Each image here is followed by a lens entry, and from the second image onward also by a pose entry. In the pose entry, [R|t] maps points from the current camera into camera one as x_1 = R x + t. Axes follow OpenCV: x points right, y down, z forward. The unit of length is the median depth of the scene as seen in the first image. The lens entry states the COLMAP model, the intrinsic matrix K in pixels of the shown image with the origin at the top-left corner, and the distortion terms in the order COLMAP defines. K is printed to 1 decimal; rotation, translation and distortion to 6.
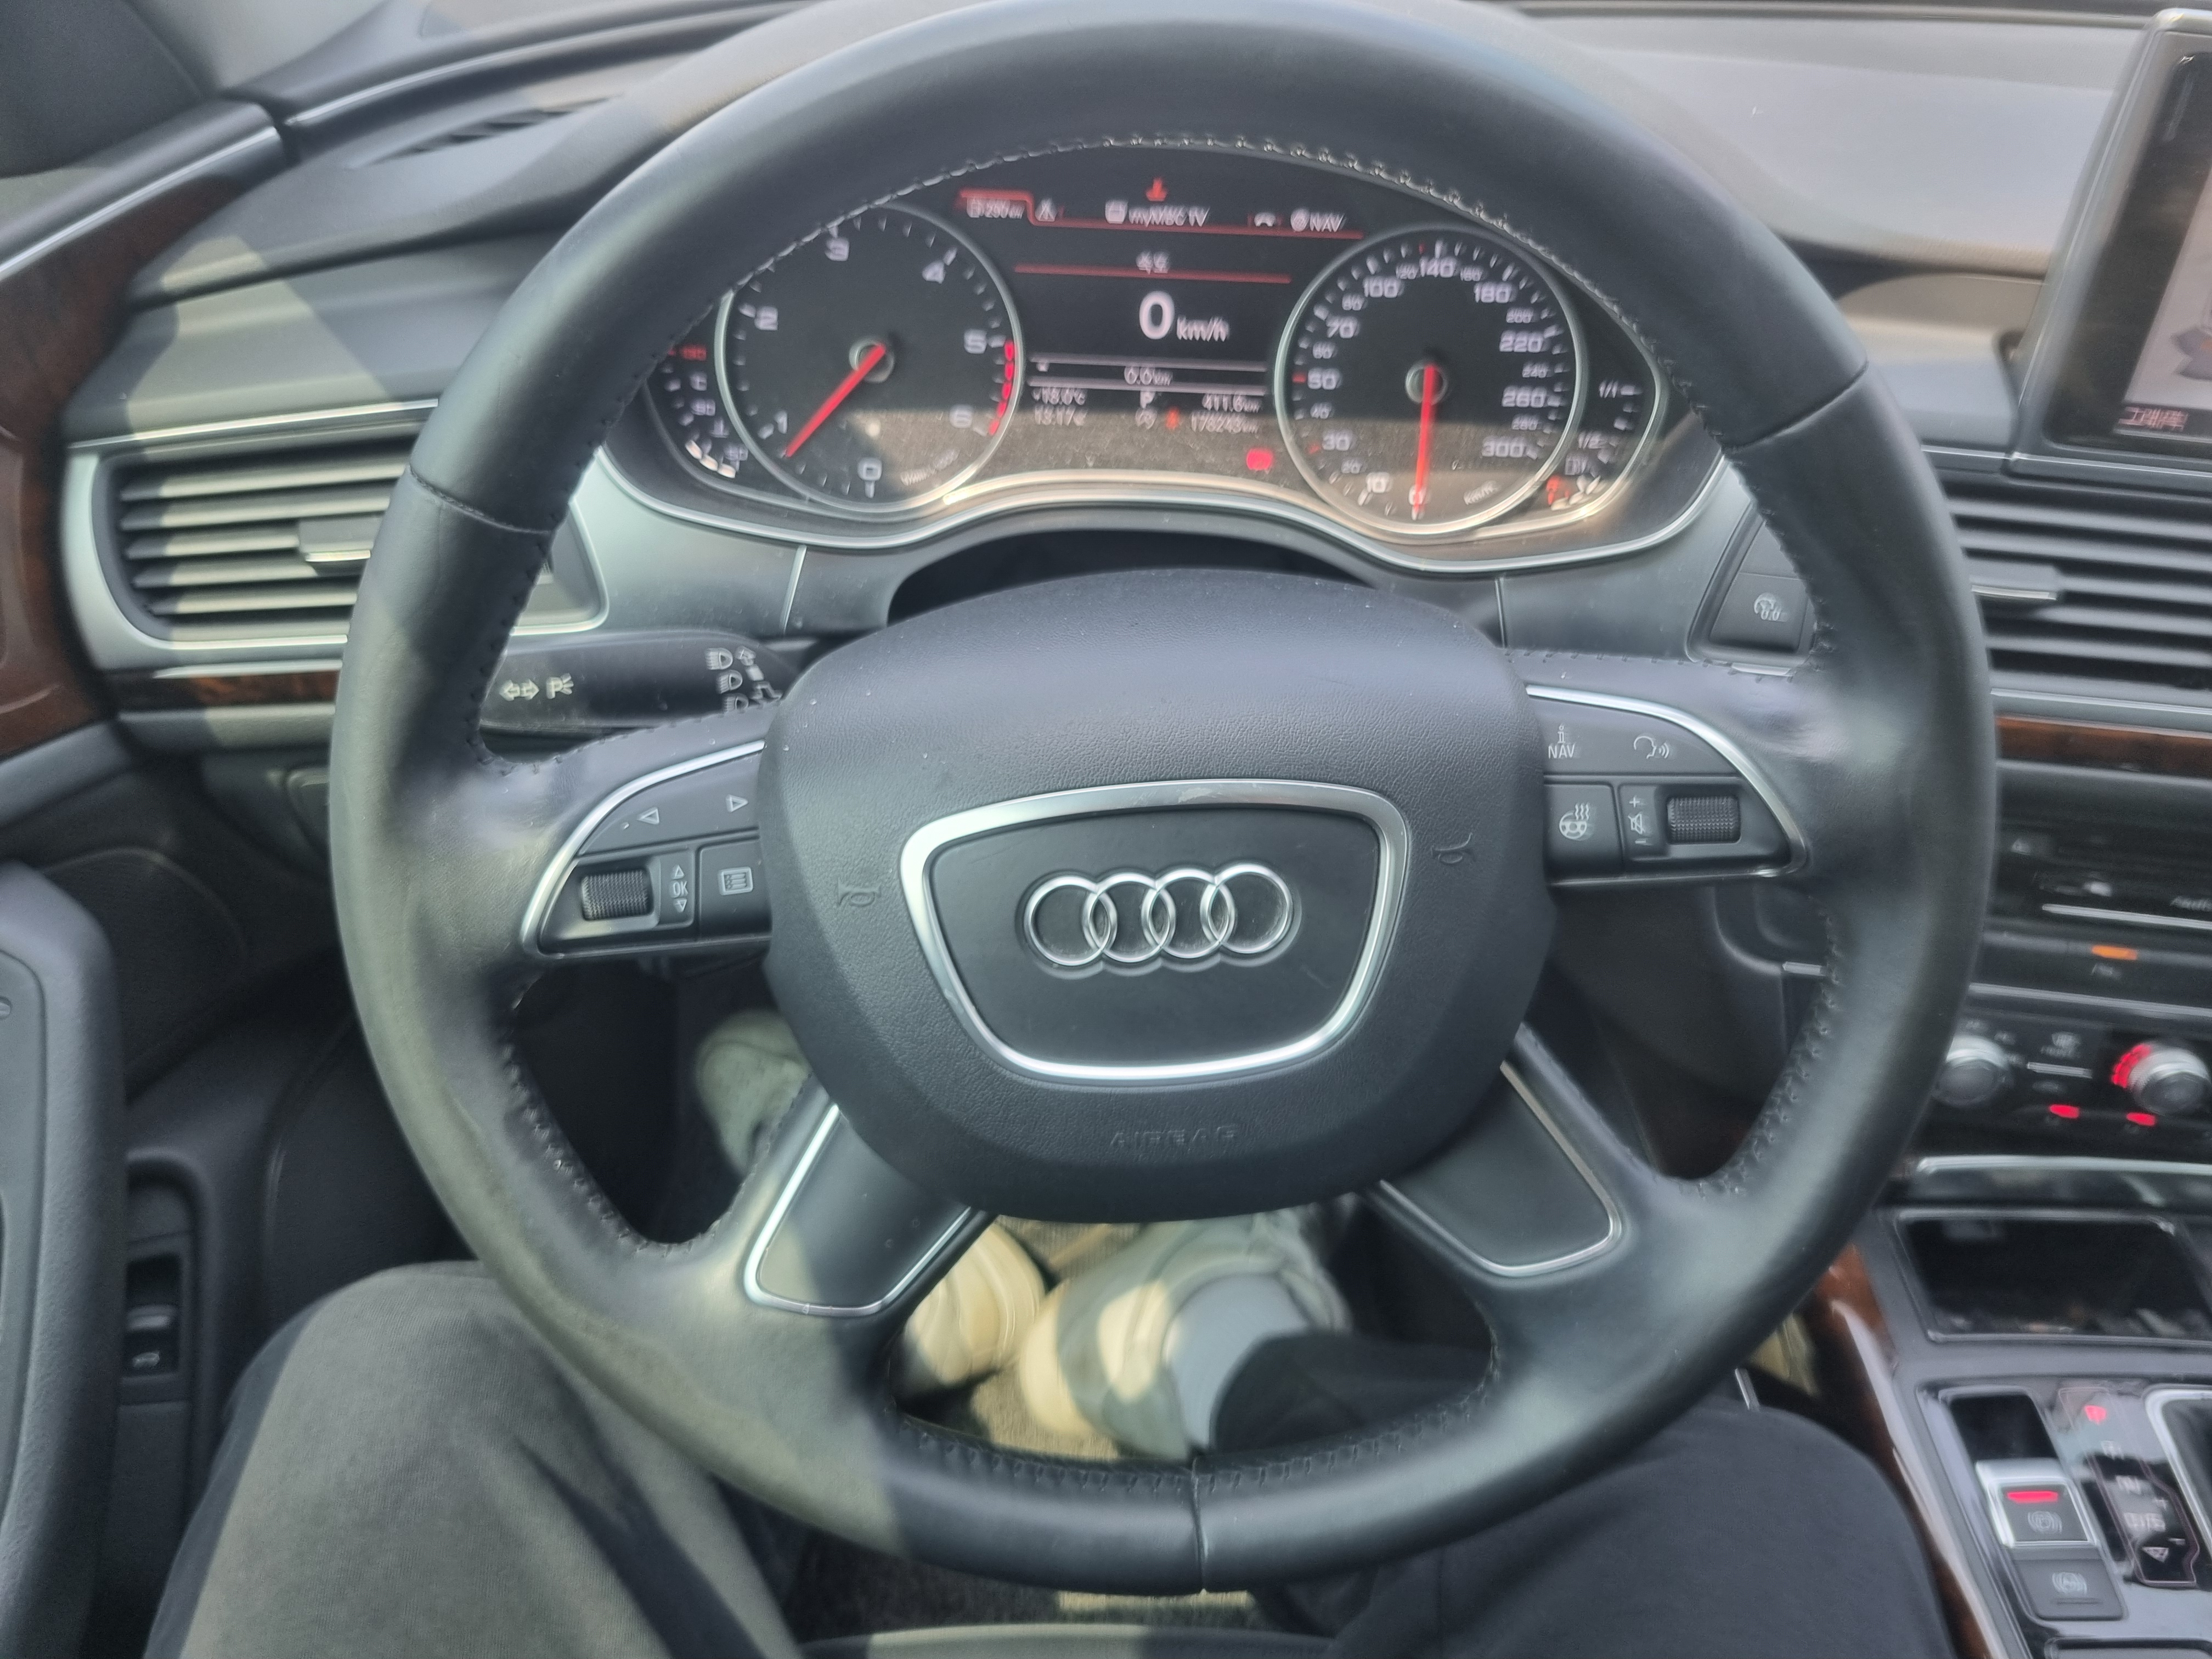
lens RADIAL K [[1656.8, 0, 1079.1], [0, 1656.8, 815.8], [0, 0, 1]] dist [0.039242, -0.027228]
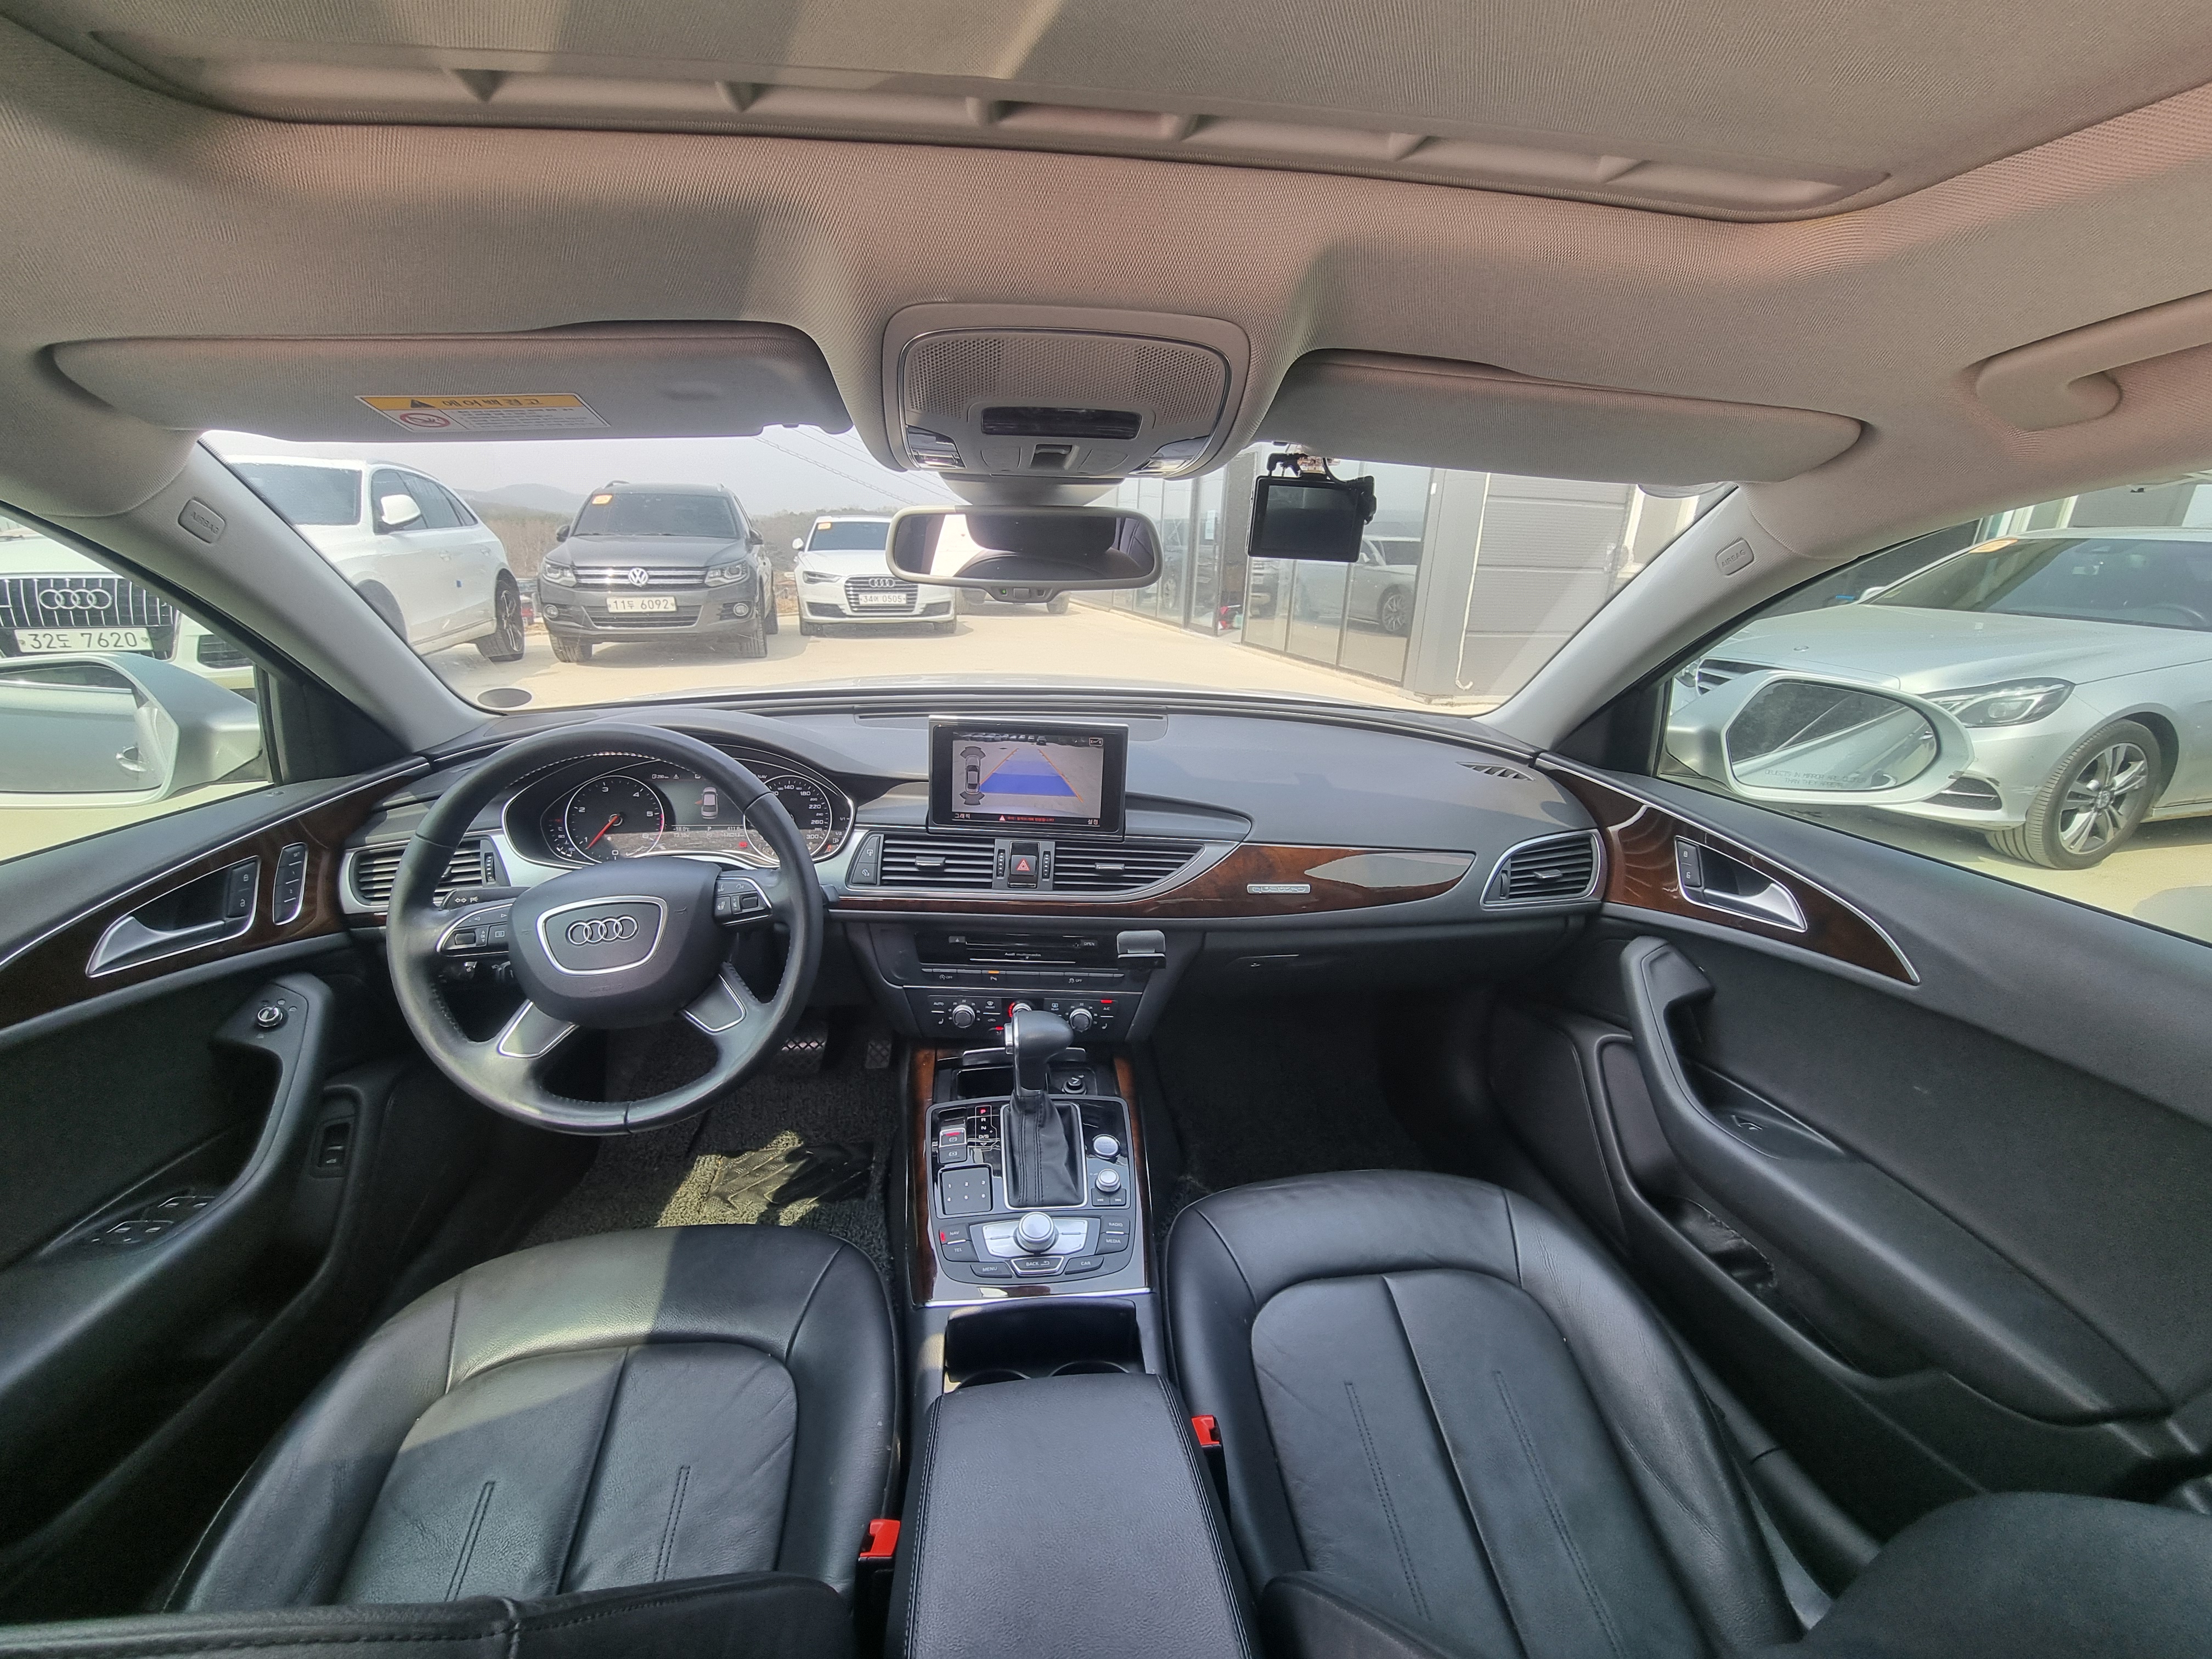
lens RADIAL K [[886.9, 0, 1084.8], [0, 886.9, 845.2], [0, 0, 1]] dist [-0.000042, 0.001394]
pose [[0.993079, -0.049167, 0.106660, 0.617584], [0.078143, 0.954577, -0.287534, 0.357926], [-0.087678, 0.293879, 0.951813, -0.756767]]
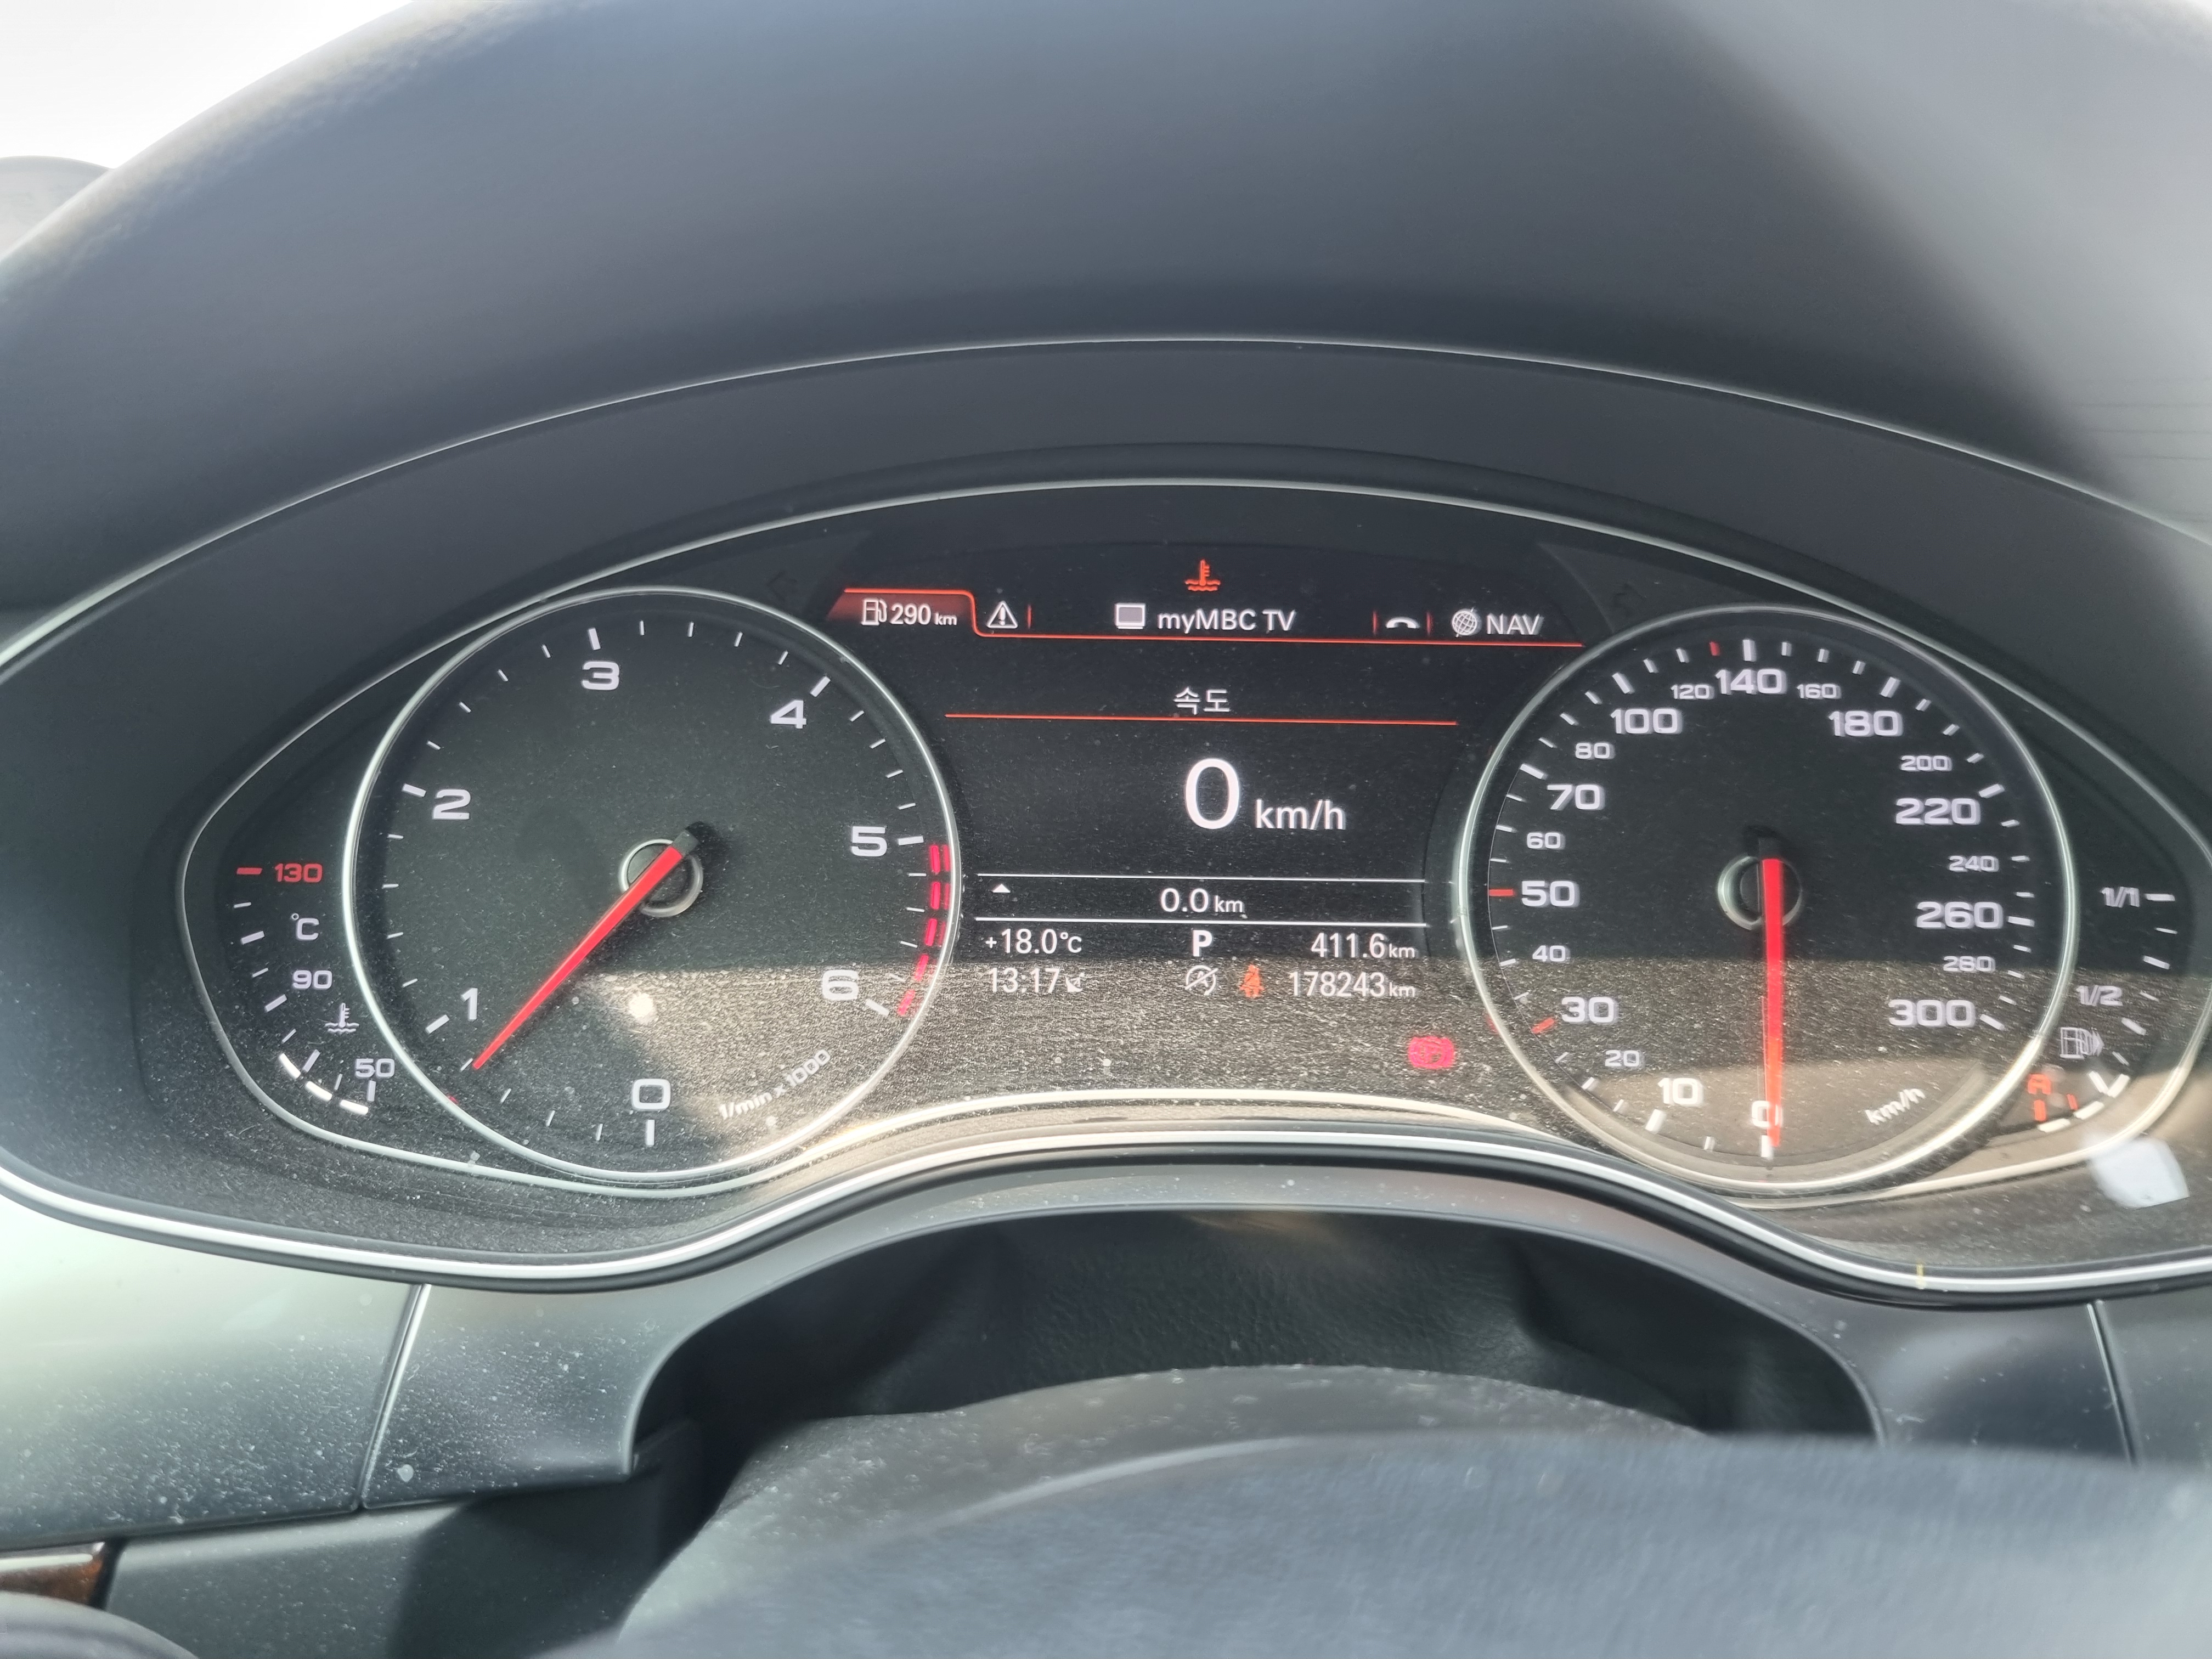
lens RADIAL K [[1656.8, 0, 1081.3], [0, 1656.8, 867.5], [0, 0, 1]] dist [0.039242, -0.027228]
pose [[0.999304, -0.026224, 0.026521, -0.010798], [0.033552, 0.942627, -0.332159, -0.106367], [-0.016289, 0.332817, 0.942851, 0.526055]]
